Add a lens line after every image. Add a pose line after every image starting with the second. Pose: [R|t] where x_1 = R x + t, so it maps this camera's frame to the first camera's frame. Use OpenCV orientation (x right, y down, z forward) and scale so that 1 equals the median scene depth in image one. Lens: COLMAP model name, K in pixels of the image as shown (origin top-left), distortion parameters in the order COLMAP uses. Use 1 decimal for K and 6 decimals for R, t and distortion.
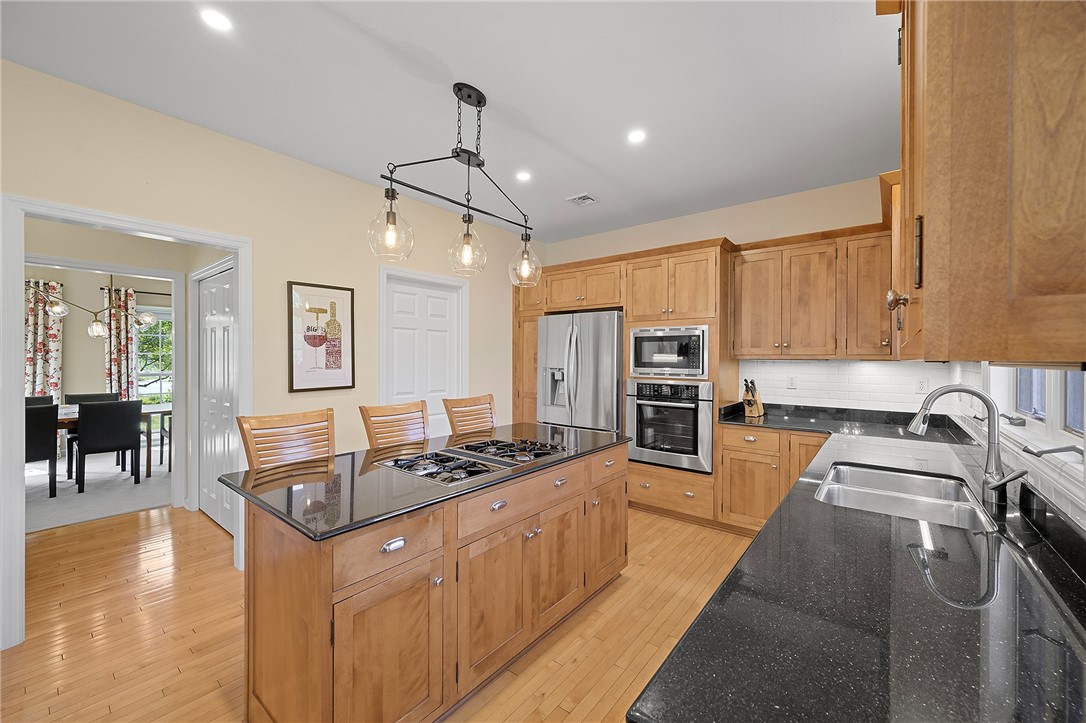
lens RADIAL K [[425.1, 0, 543.8], [0, 425.1, 362.1], [0, 0, 1]] dist [-0.001936, 0.000051]
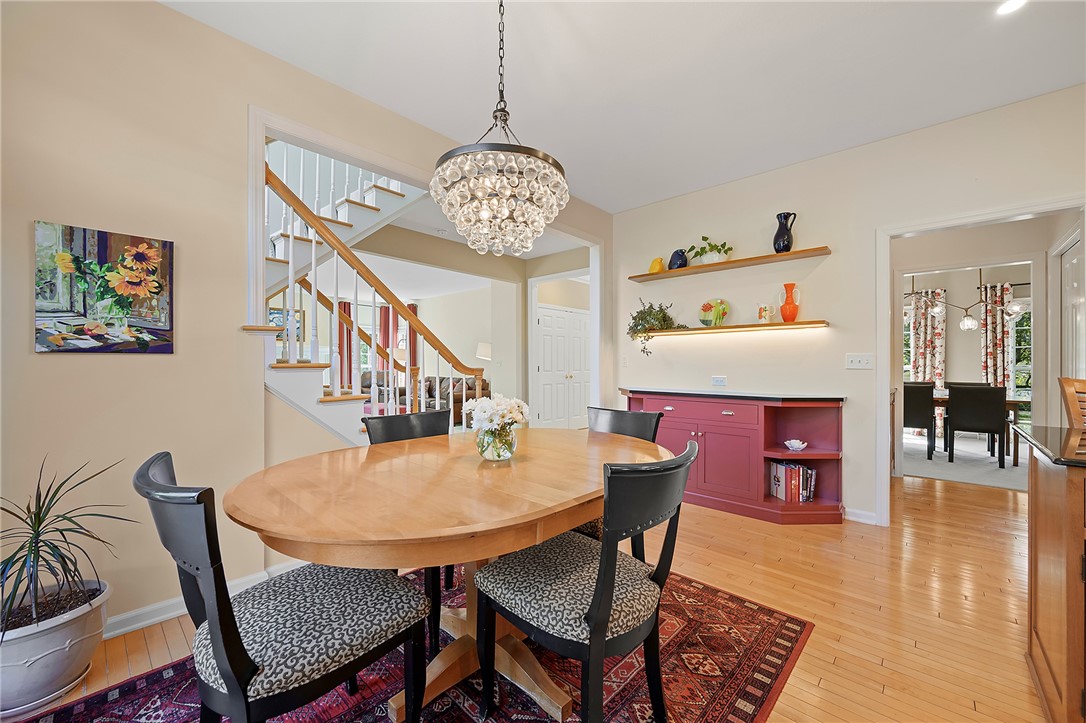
lens RADIAL K [[425.1, 0, 543.8], [0, 425.1, 362.1], [0, 0, 1]] dist [-0.001936, 0.000051]
pose [[-0.065920, -0.009382, -0.997781, 0.151761], [-0.010951, 0.999902, -0.008679, 0.052039], [0.997765, 0.010354, -0.066016, -0.046806]]
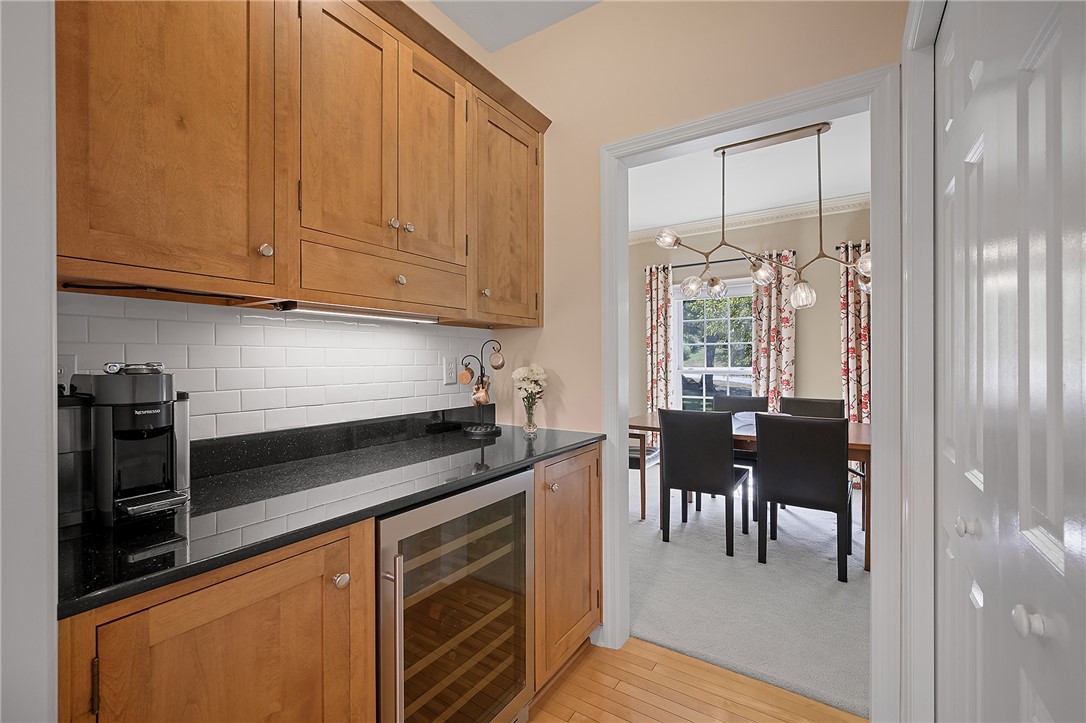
lens RADIAL K [[466.1, 0, 541.6], [0, 466.1, 357.5], [0, 0, 1]] dist [-0.000453, -0.000066]
pose [[0.097775, -0.010075, -0.995158, -0.455116], [-0.006813, 0.999919, -0.010793, 0.025570], [0.995185, 0.007835, 0.097698, 0.612197]]
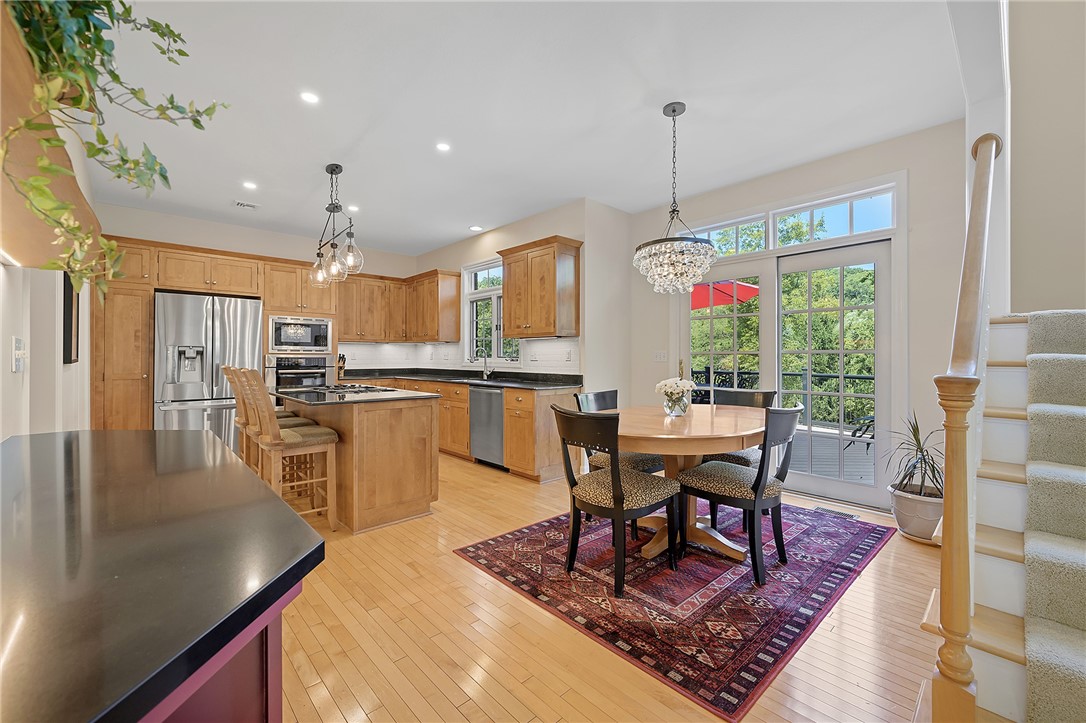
lens RADIAL K [[444.3, 0, 545.1], [0, 444.3, 358.3], [0, 0, 1]] dist [0.000828, 0.000047]
pose [[0.144749, -0.006713, 0.989446, -0.868075], [0.009674, 0.999939, 0.005369, 0.044710], [-0.989421, 0.008795, 0.144806, -0.015527]]
